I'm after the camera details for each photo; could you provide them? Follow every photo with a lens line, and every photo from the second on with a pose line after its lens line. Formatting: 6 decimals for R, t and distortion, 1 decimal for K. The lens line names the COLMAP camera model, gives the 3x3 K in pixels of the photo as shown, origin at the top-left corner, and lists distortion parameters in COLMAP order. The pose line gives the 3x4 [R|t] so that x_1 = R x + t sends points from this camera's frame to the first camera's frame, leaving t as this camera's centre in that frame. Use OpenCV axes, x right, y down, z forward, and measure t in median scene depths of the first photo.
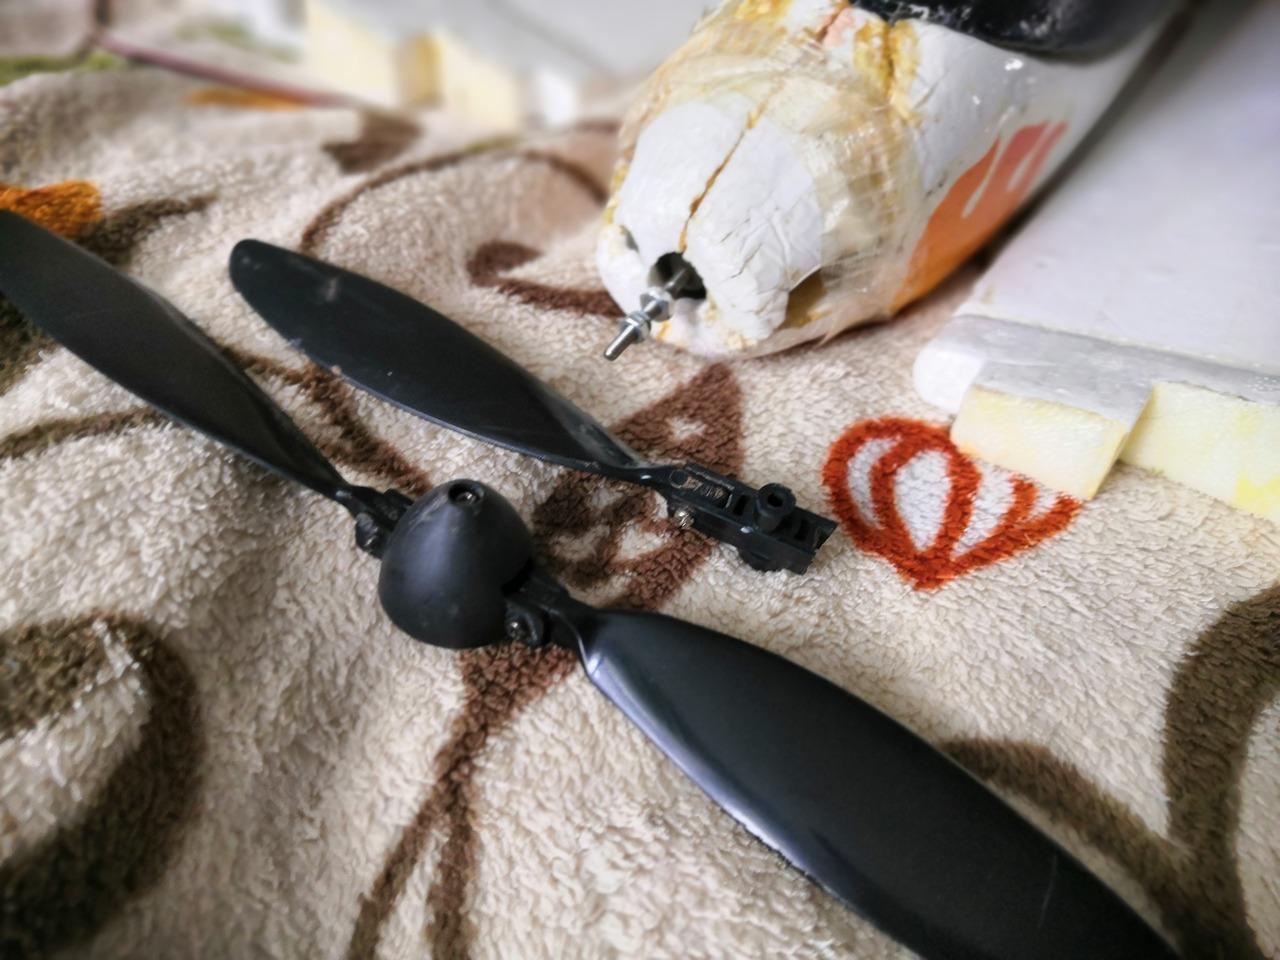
lens RADIAL K [[1045.9, 0, 634.6], [0, 1045.9, 468.8], [0, 0, 1]] dist [-0.038029, 0.085947]
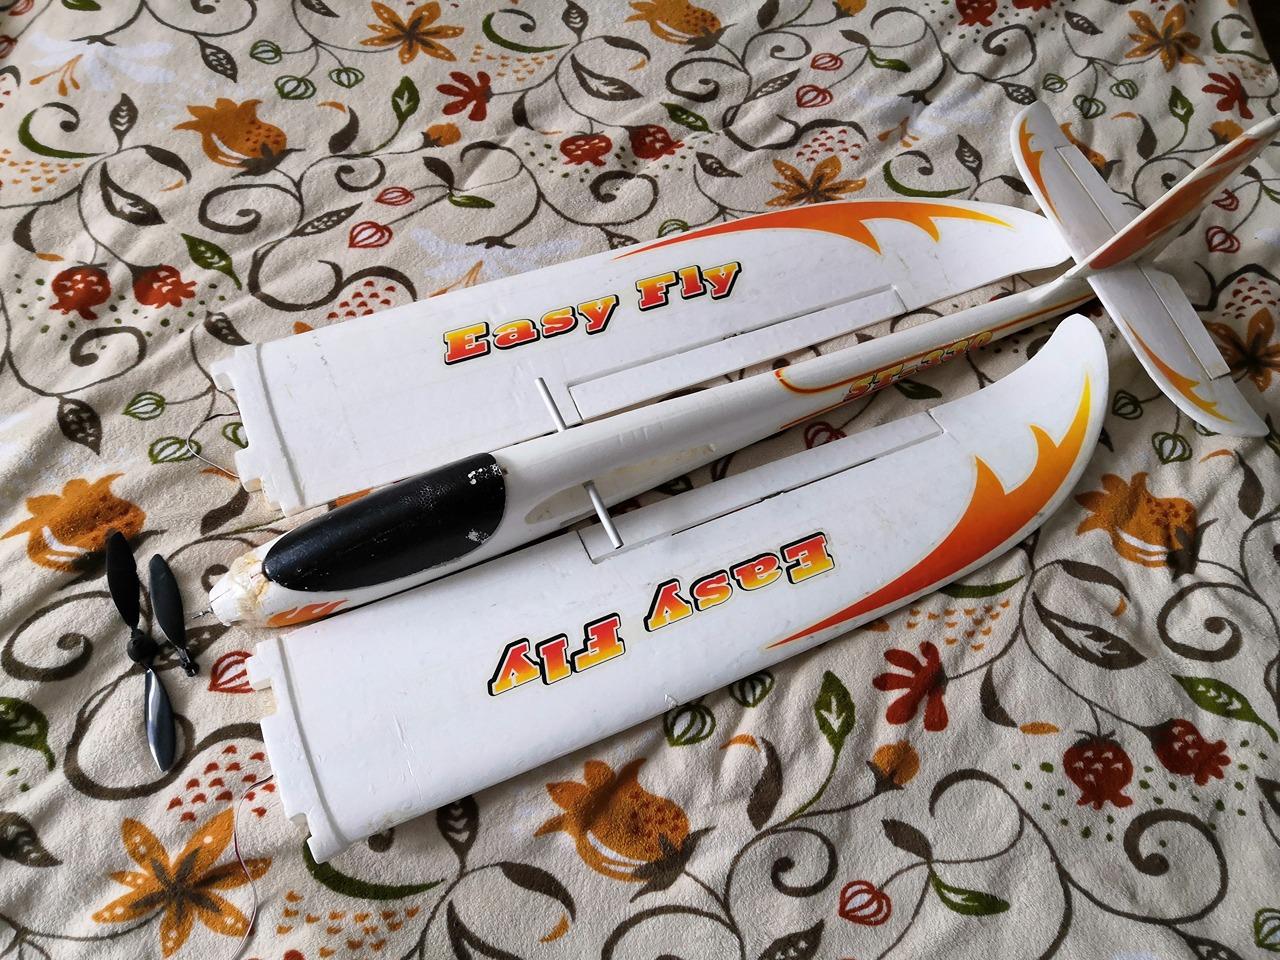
lens RADIAL K [[1045.9, 0, 634.6], [0, 1045.9, 468.8], [0, 0, 1]] dist [-0.038029, 0.085947]
pose [[0.849542, 0.440408, -0.290378, 3.038485], [-0.367816, 0.889110, 0.272389, -3.012662], [0.378140, -0.124601, 0.917325, -2.813127]]
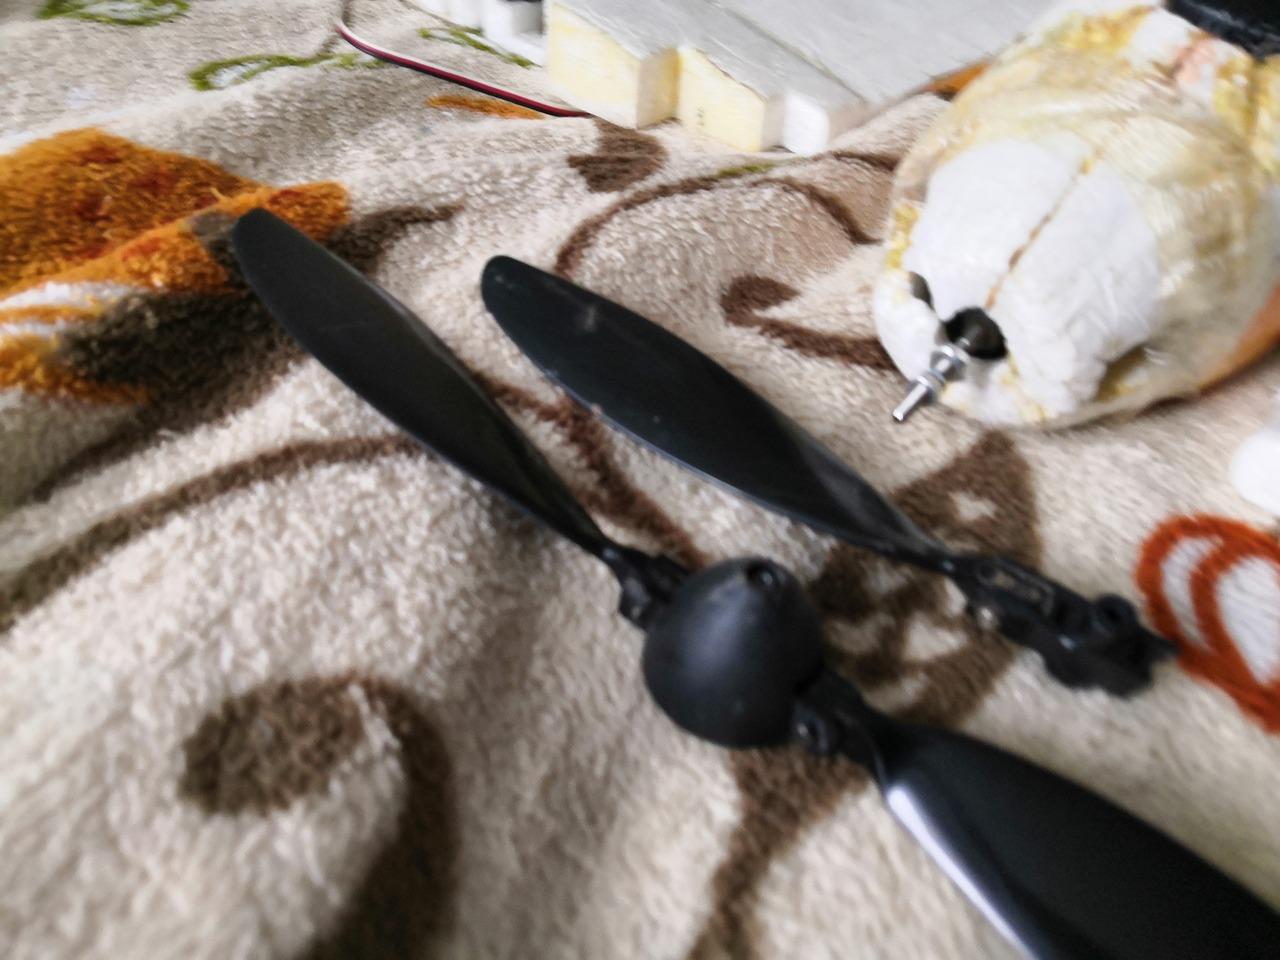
lens RADIAL K [[1004.7, 0, 640.0], [0, 1004.7, 480.0], [0, 0, 1]] dist [-0.003955, 0.006629]
pose [[0.990947, 0.094075, -0.095784, -0.160861], [-0.093899, 0.995561, 0.006359, -0.042744], [0.095957, 0.002693, 0.995382, 0.132637]]
